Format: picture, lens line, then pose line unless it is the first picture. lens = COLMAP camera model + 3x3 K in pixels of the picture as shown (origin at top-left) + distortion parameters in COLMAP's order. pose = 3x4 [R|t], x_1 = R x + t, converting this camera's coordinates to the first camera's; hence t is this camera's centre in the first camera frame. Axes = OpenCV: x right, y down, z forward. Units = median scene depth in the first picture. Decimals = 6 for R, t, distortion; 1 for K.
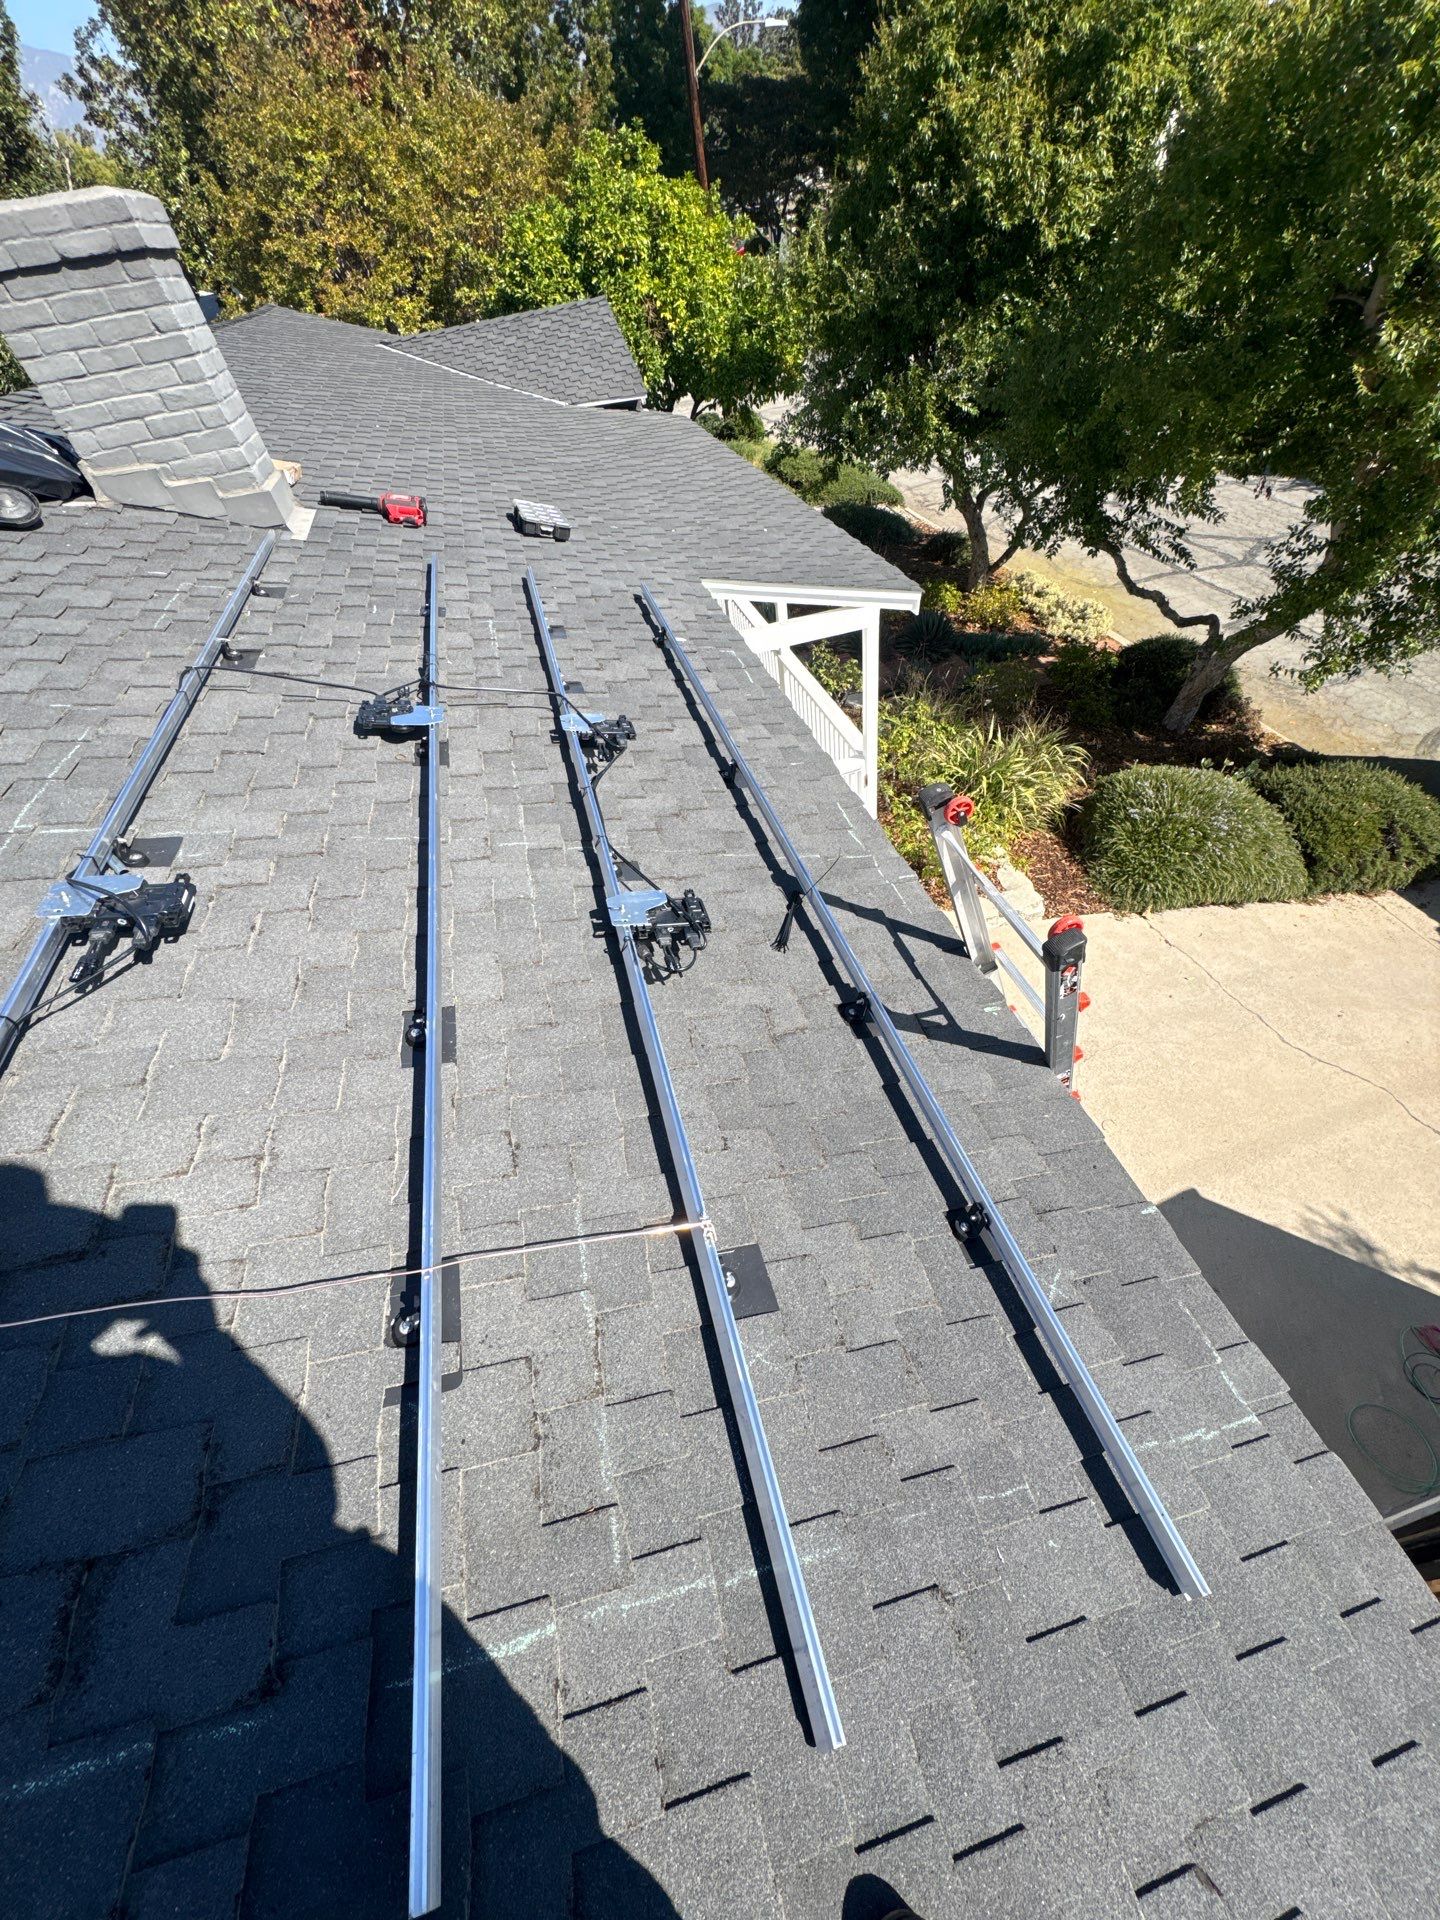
lens RADIAL K [[757.3, 0, 716.6], [0, 757.3, 959.1], [0, 0, 1]] dist [-0.001991, 0.000536]
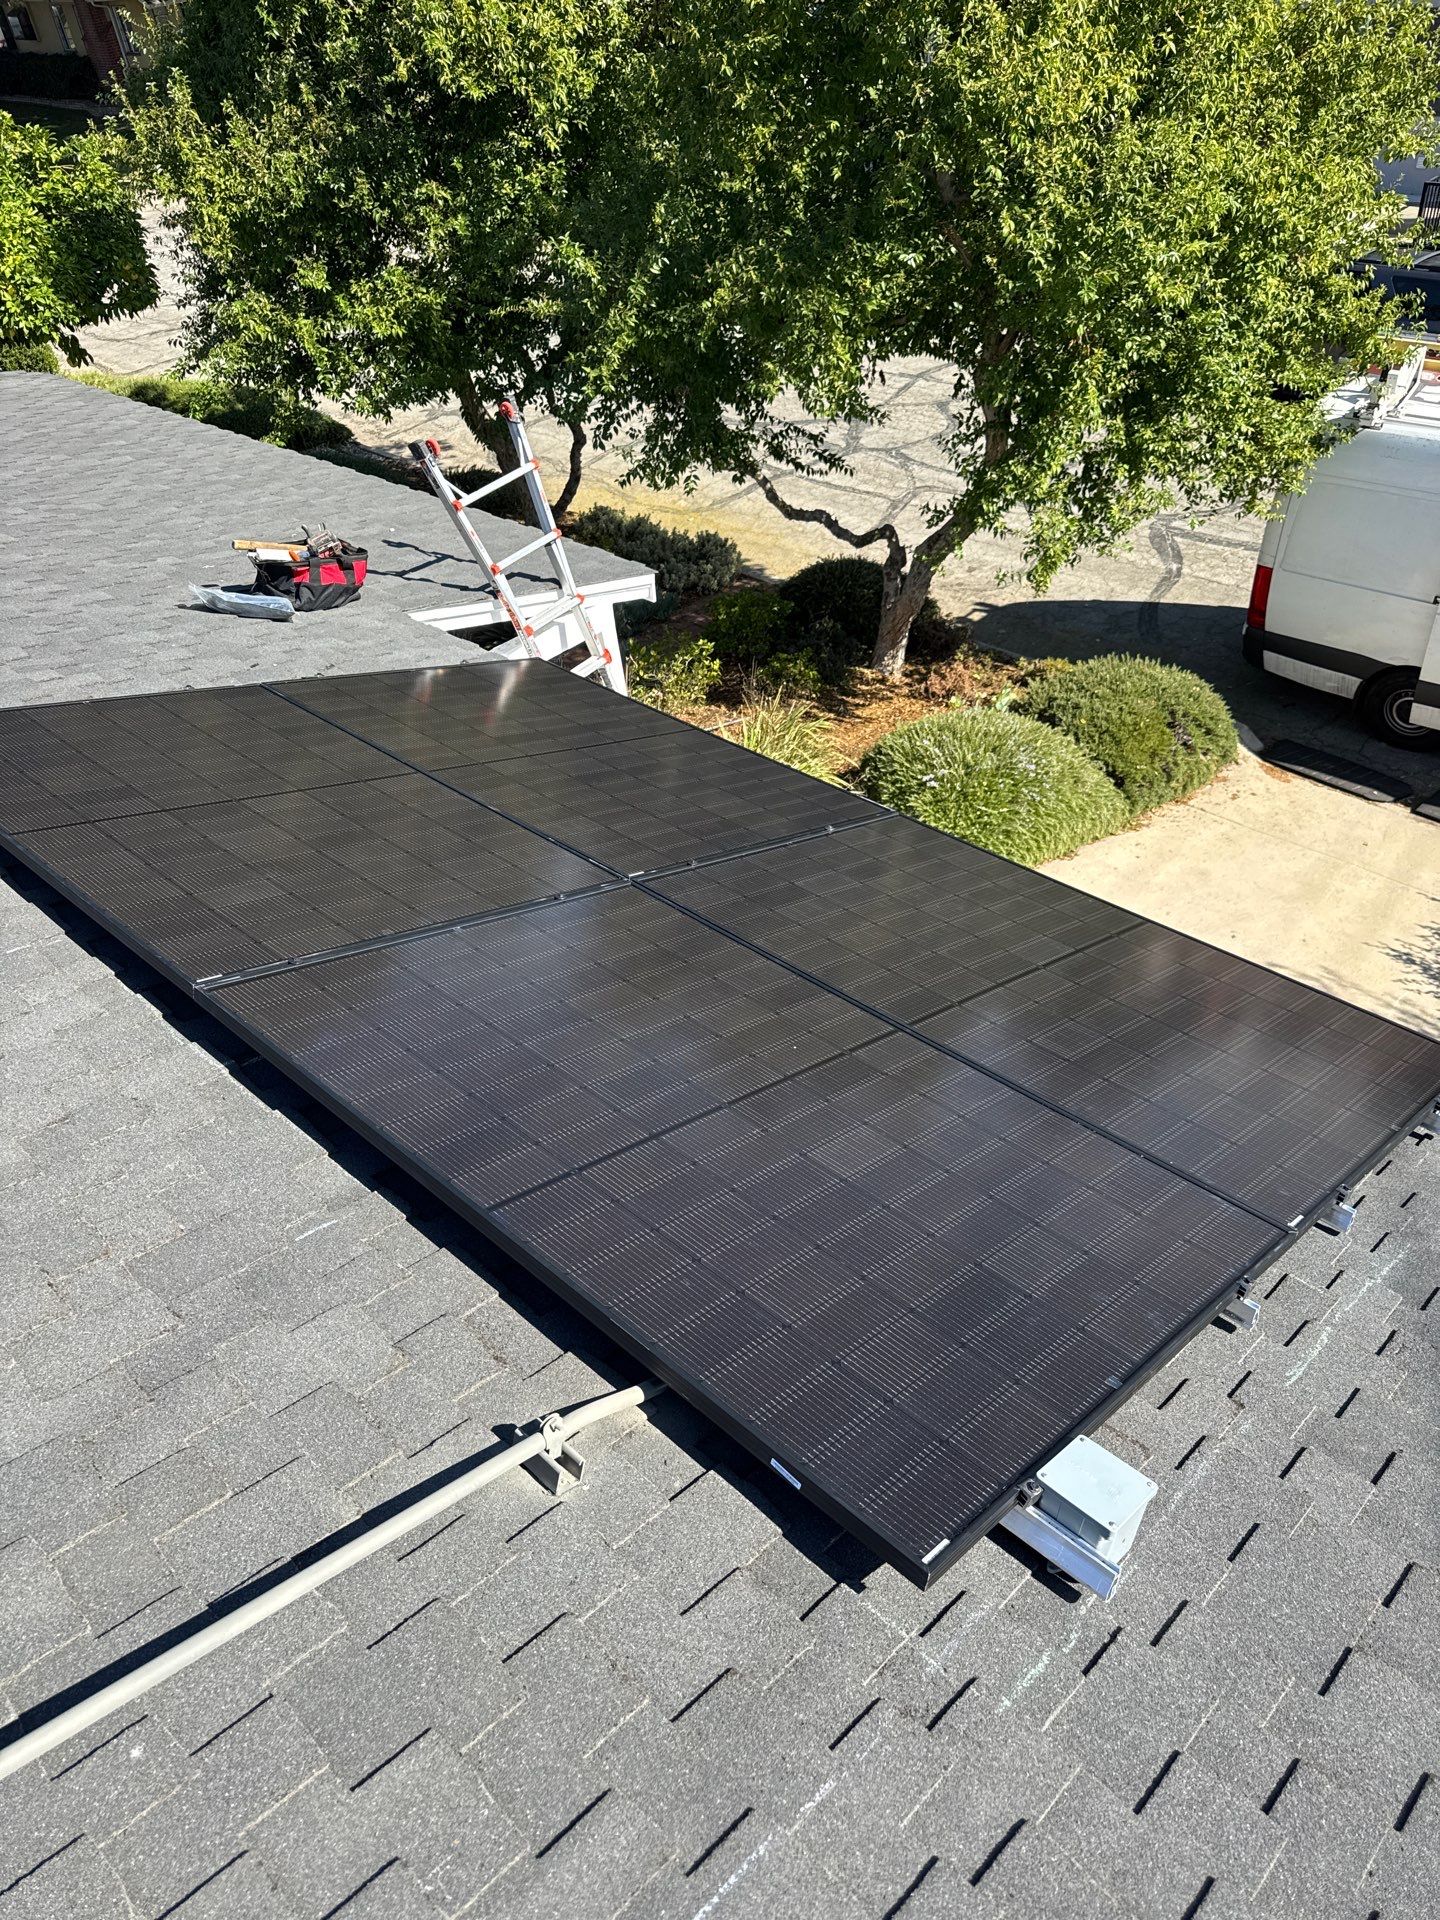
lens RADIAL K [[1349.0, 0, 722.3], [0, 1349.0, 977.0], [0, 0, 1]] dist [0.029828, -0.031993]
pose [[0.855559, -0.308706, 0.415596, -0.244365], [0.366746, 0.928000, -0.065675, 0.006143], [-0.365399, 0.208607, 0.907175, -0.120096]]
